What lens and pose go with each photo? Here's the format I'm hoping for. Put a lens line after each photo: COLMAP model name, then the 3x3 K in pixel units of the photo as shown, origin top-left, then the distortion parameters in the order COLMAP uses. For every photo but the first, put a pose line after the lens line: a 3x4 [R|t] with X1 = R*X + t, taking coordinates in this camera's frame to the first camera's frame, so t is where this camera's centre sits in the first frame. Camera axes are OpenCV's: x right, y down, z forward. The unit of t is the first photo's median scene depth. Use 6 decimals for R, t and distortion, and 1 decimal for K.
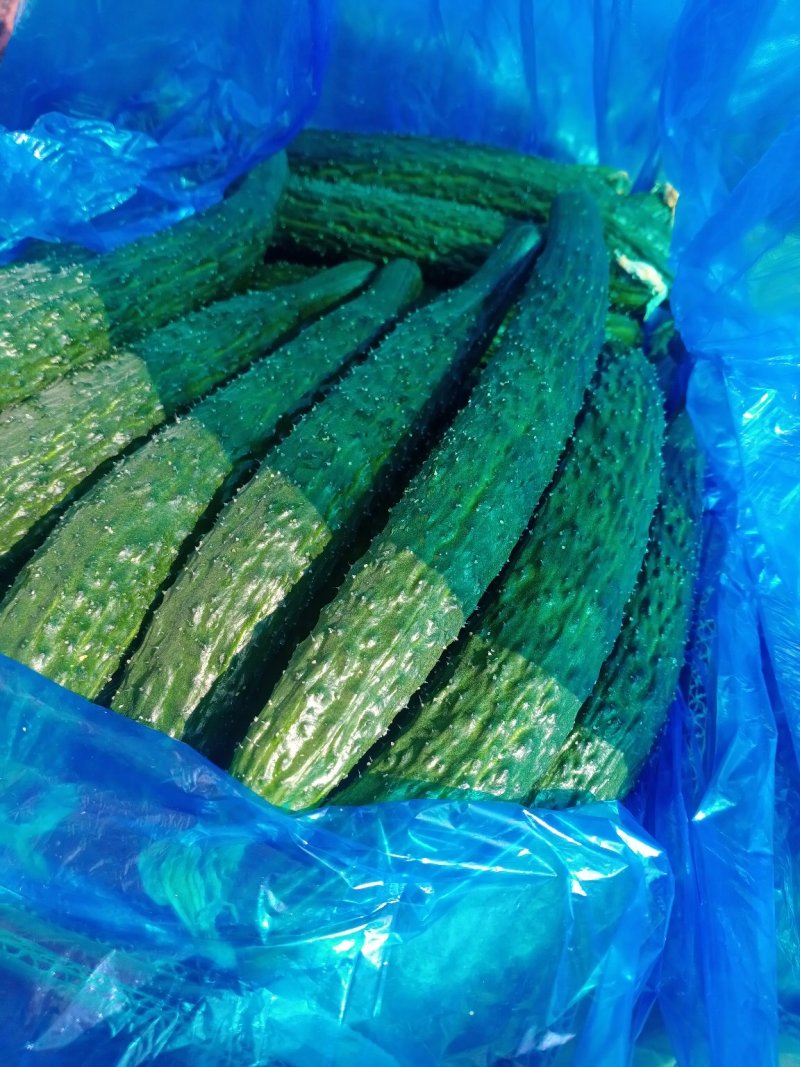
lens RADIAL K [[880.7, 0, 400.0], [0, 880.7, 533.5], [0, 0, 1]] dist [-0.002704, -0.111357]
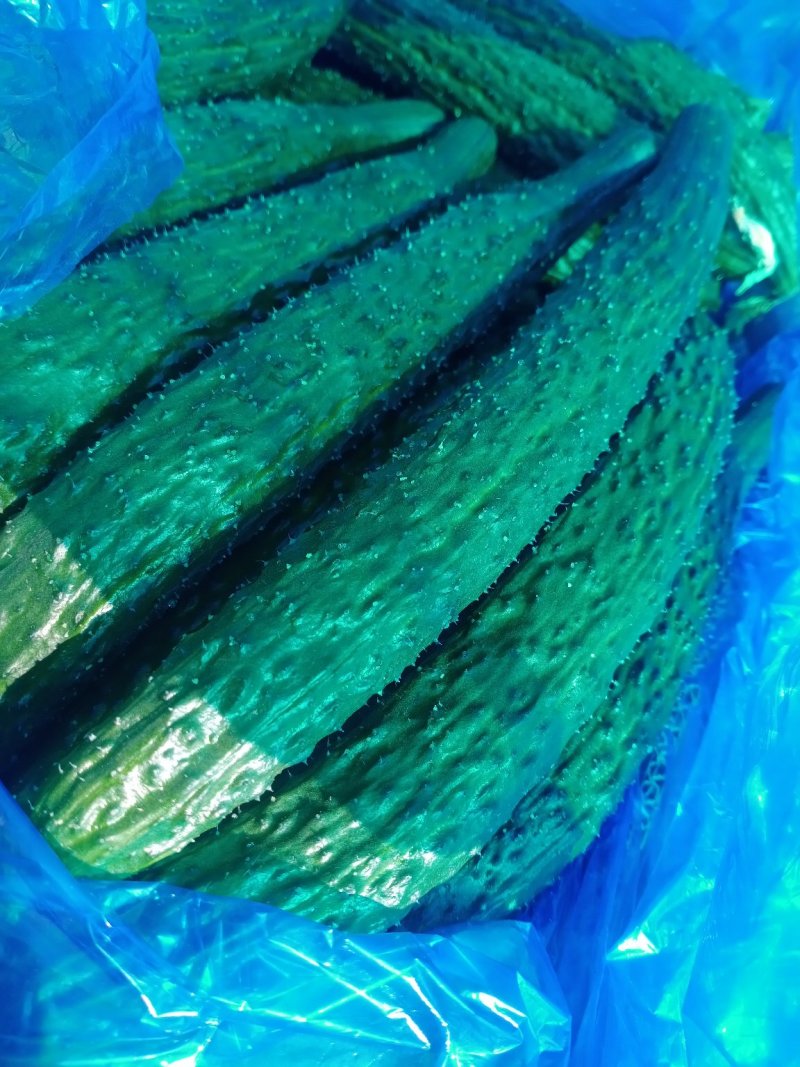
lens RADIAL K [[880.7, 0, 400.0], [0, 880.7, 533.5], [0, 0, 1]] dist [-0.002704, -0.111357]
pose [[0.952447, 0.294695, 0.077463, -0.025007], [-0.303470, 0.940291, 0.154142, -0.096739], [-0.027413, -0.170319, 0.985008, 0.259496]]
